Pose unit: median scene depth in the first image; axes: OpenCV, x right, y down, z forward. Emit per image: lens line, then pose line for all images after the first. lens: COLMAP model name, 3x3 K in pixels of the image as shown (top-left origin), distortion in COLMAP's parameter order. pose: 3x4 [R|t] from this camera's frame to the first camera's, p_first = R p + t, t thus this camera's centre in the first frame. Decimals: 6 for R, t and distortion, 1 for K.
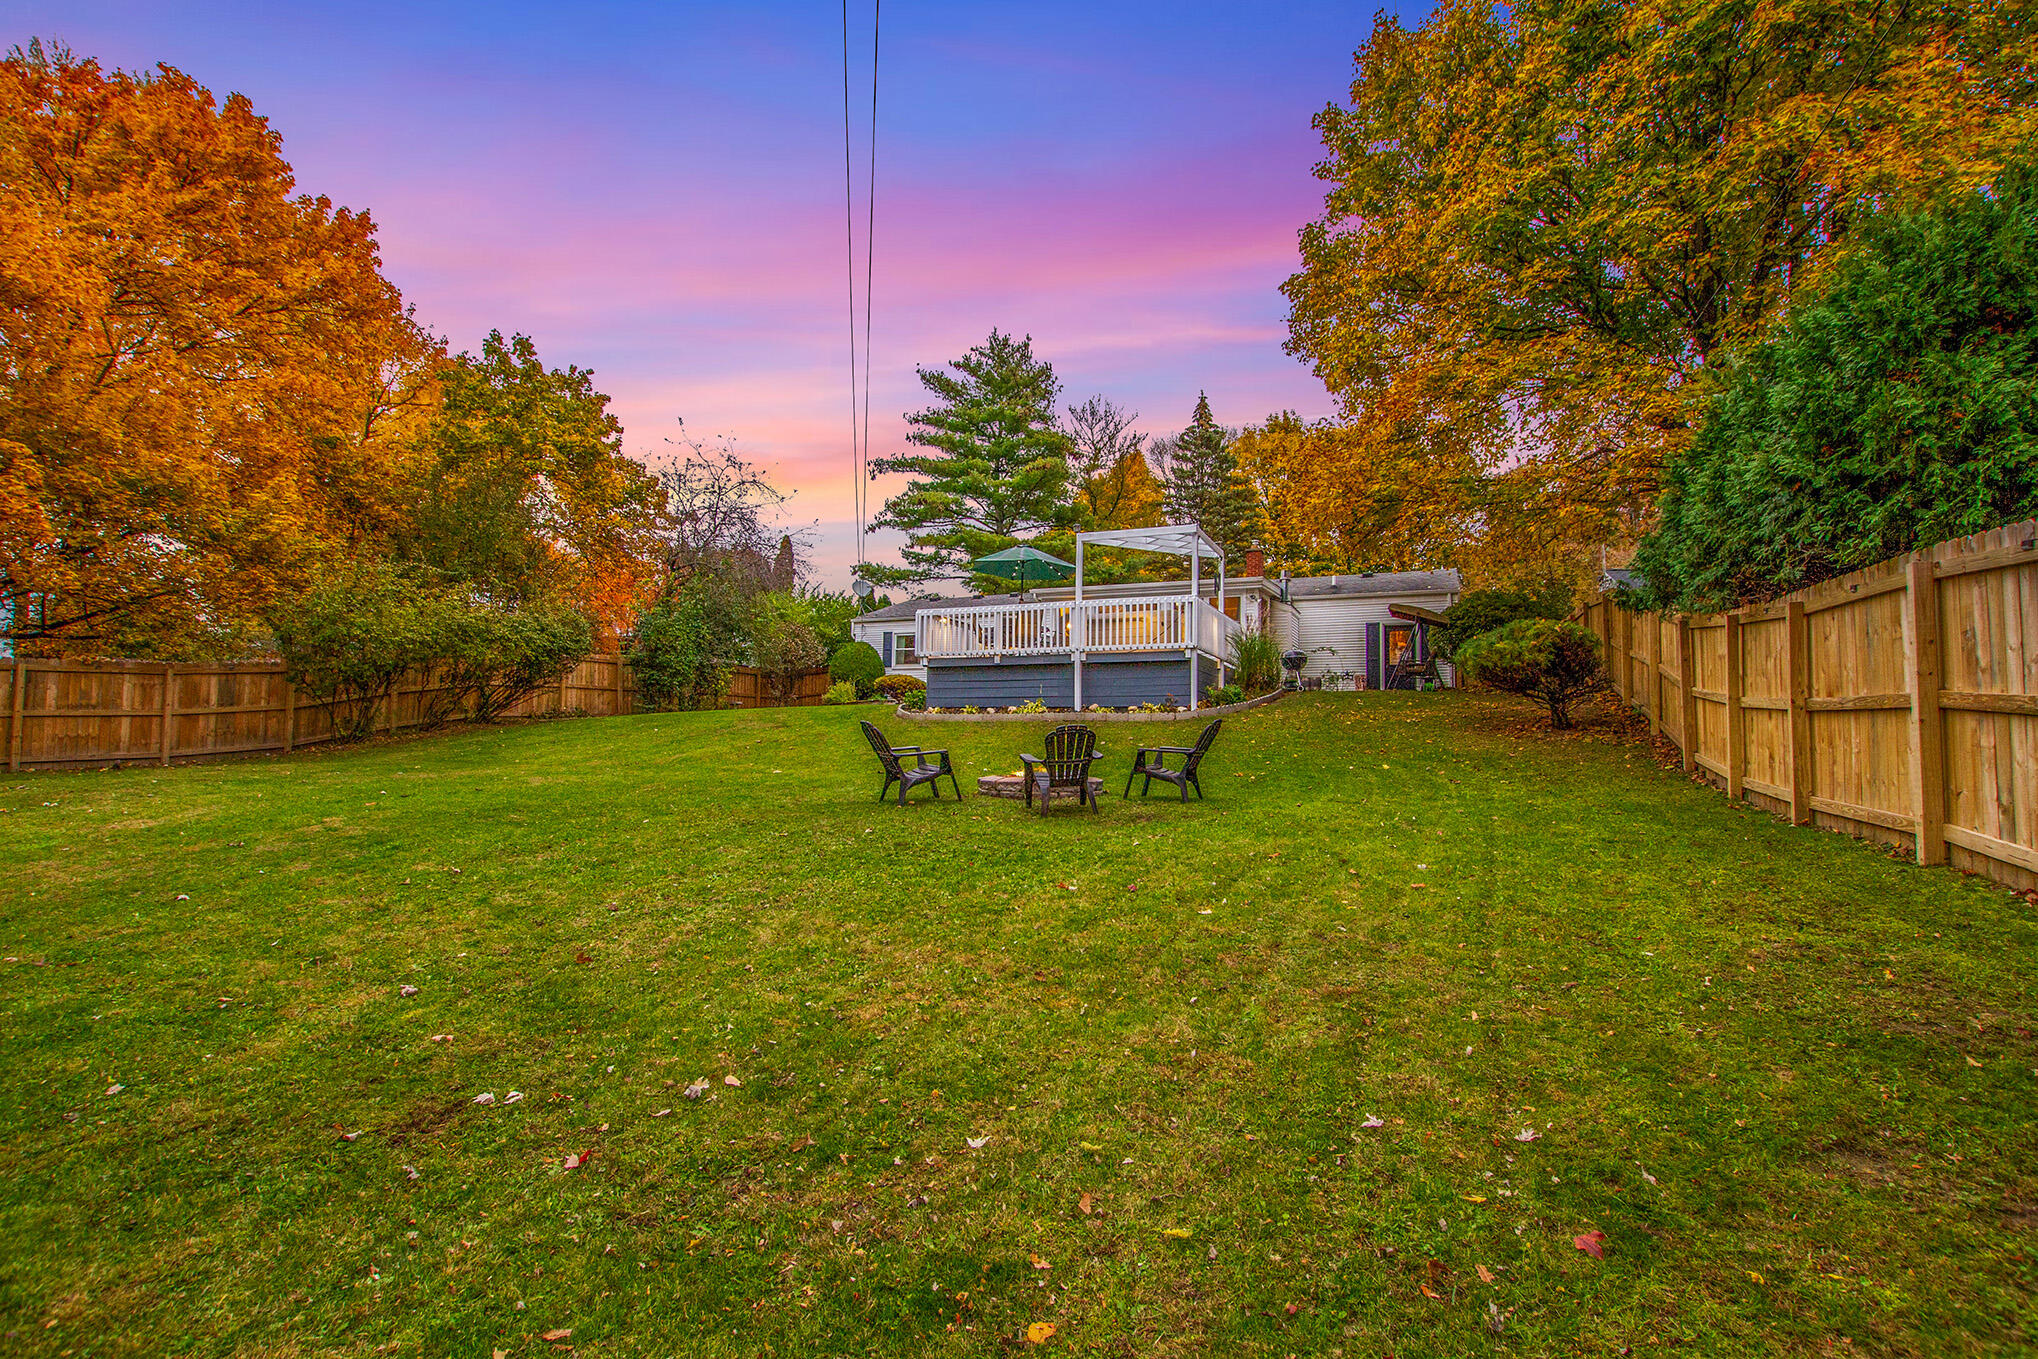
lens RADIAL K [[963.8, 0, 1009.0], [0, 963.8, 670.9], [0, 0, 1]] dist [-0.026886, -0.000088]
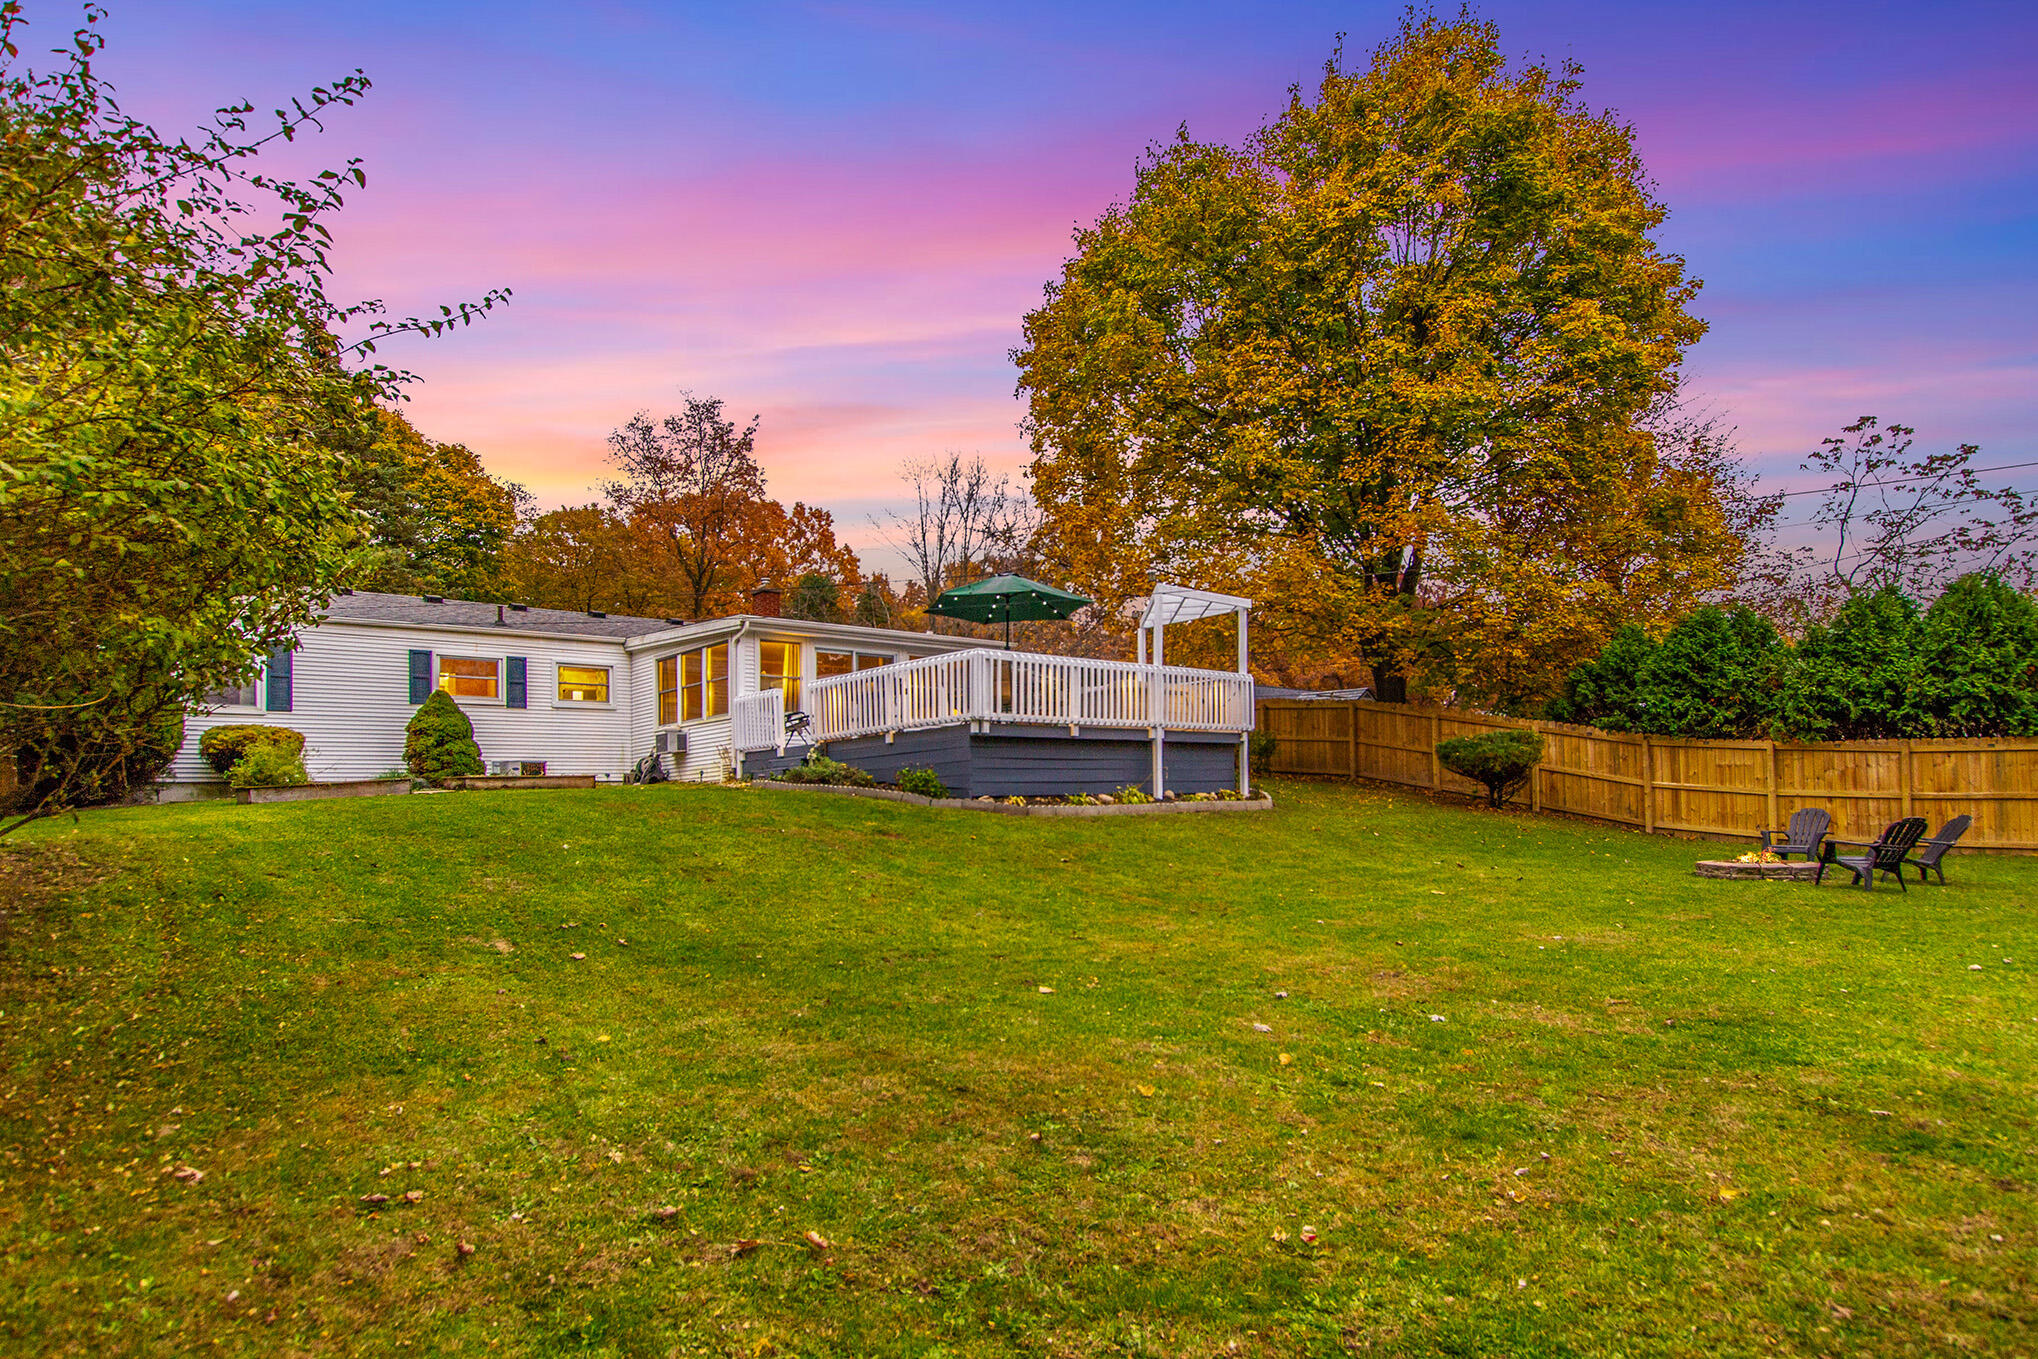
lens RADIAL K [[1161.2, 0, 1019.0], [0, 1161.2, 679.5], [0, 0, 1]] dist [-0.002748, -0.000217]
pose [[0.376747, 0.081873, 0.922691, -0.847754], [-0.035618, 0.996630, -0.073890, 0.016431], [-0.925631, -0.005027, 0.378394, 0.706502]]
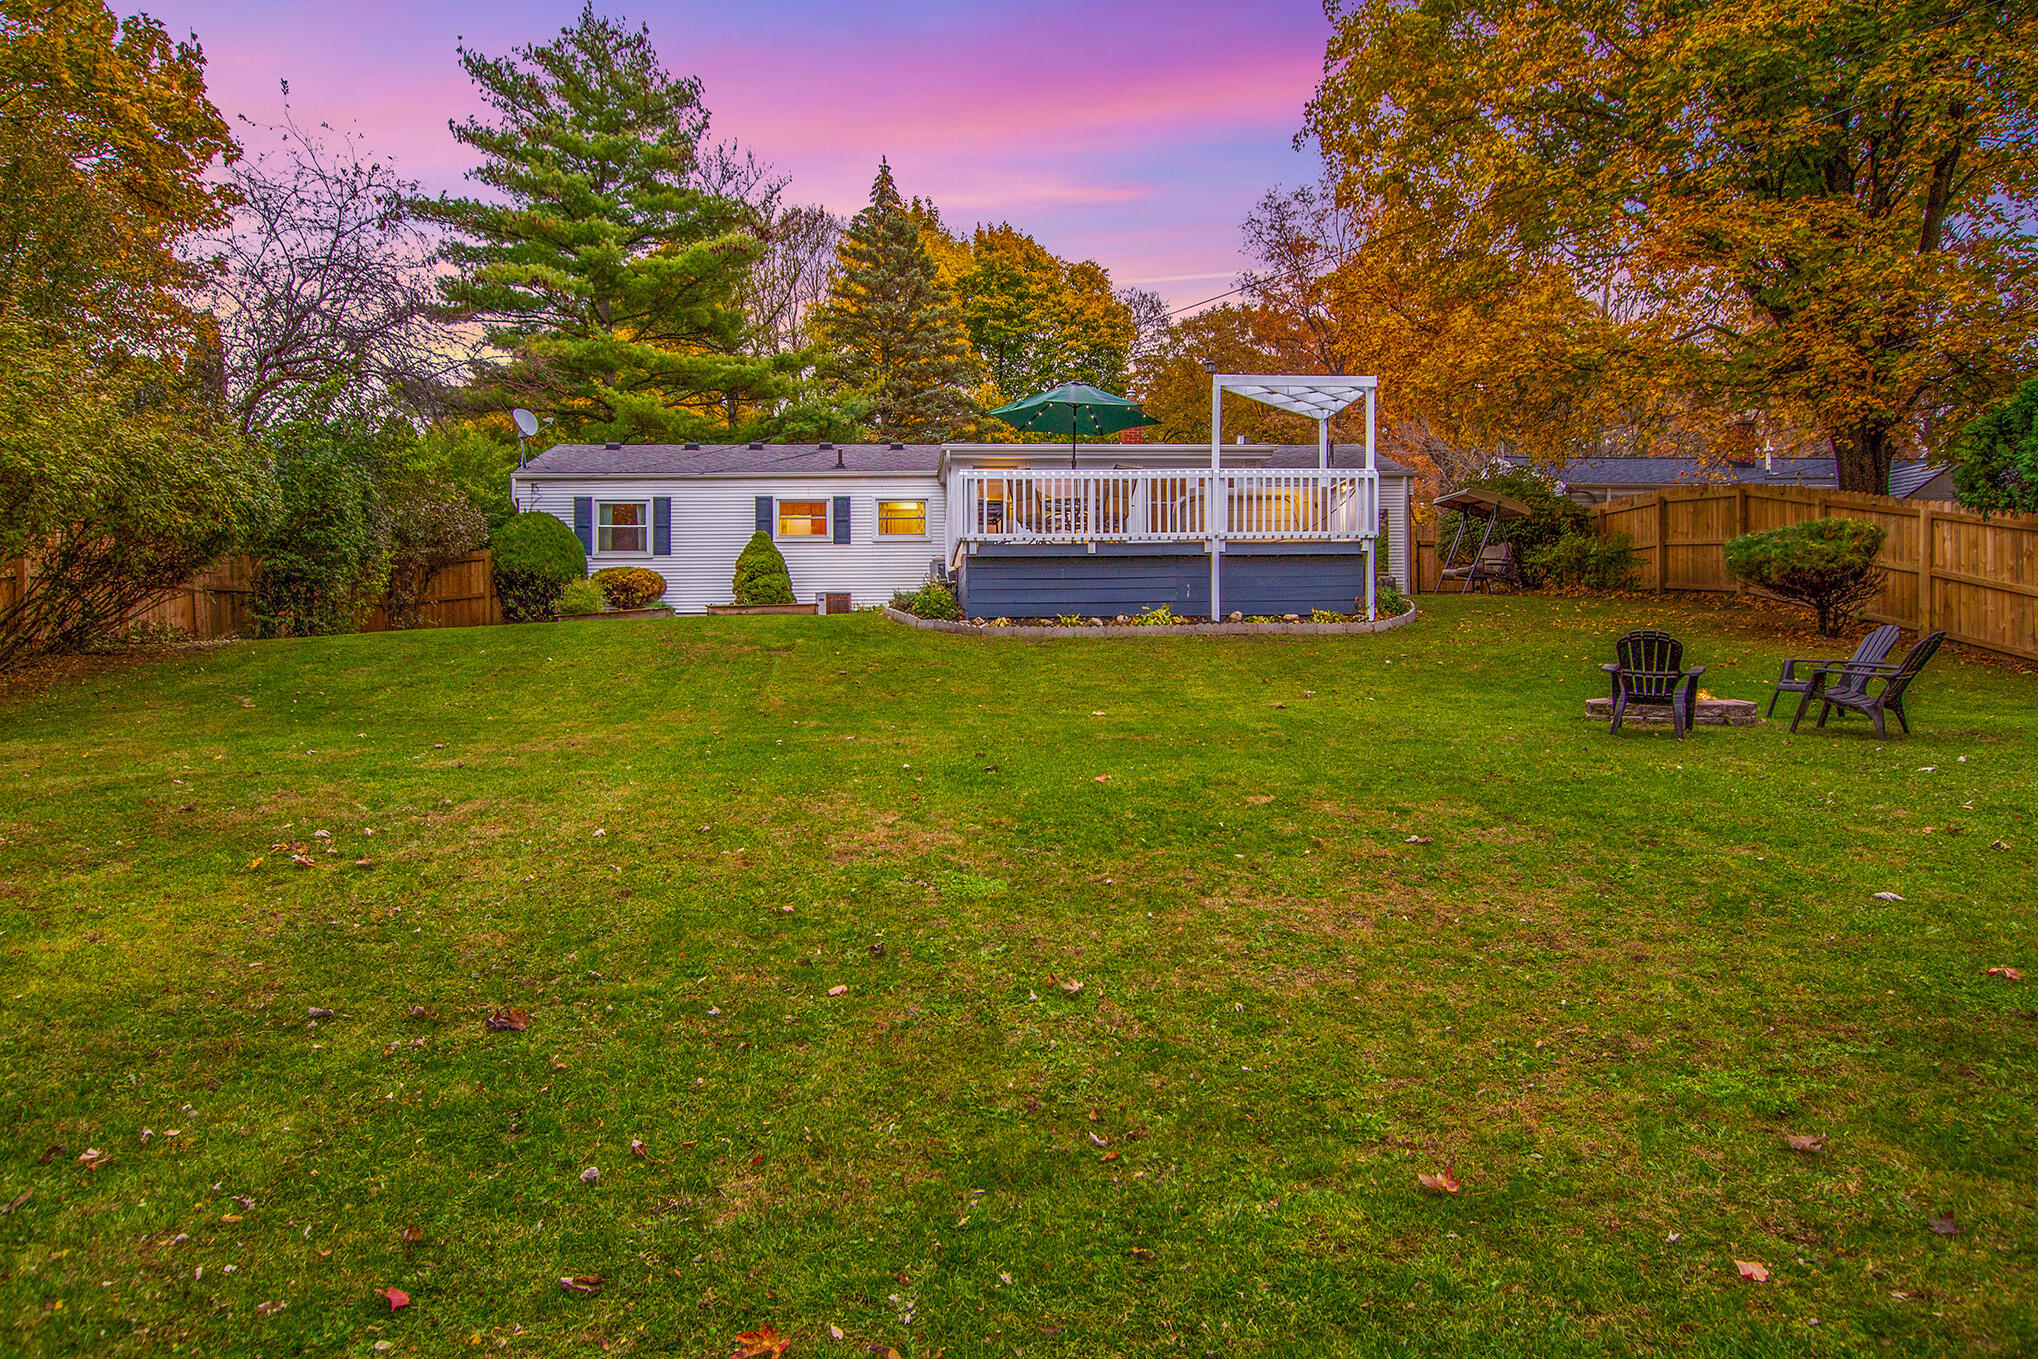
lens RADIAL K [[1458.3, 0, 1016.2], [0, 1458.3, 626.3], [0, 0, 1]] dist [0.000172, 0.000011]
pose [[0.868464, -0.006031, 0.495716, -0.580354], [-0.012896, 0.999313, 0.034751, 0.008702], [-0.495584, -0.036573, 0.867789, 0.114053]]
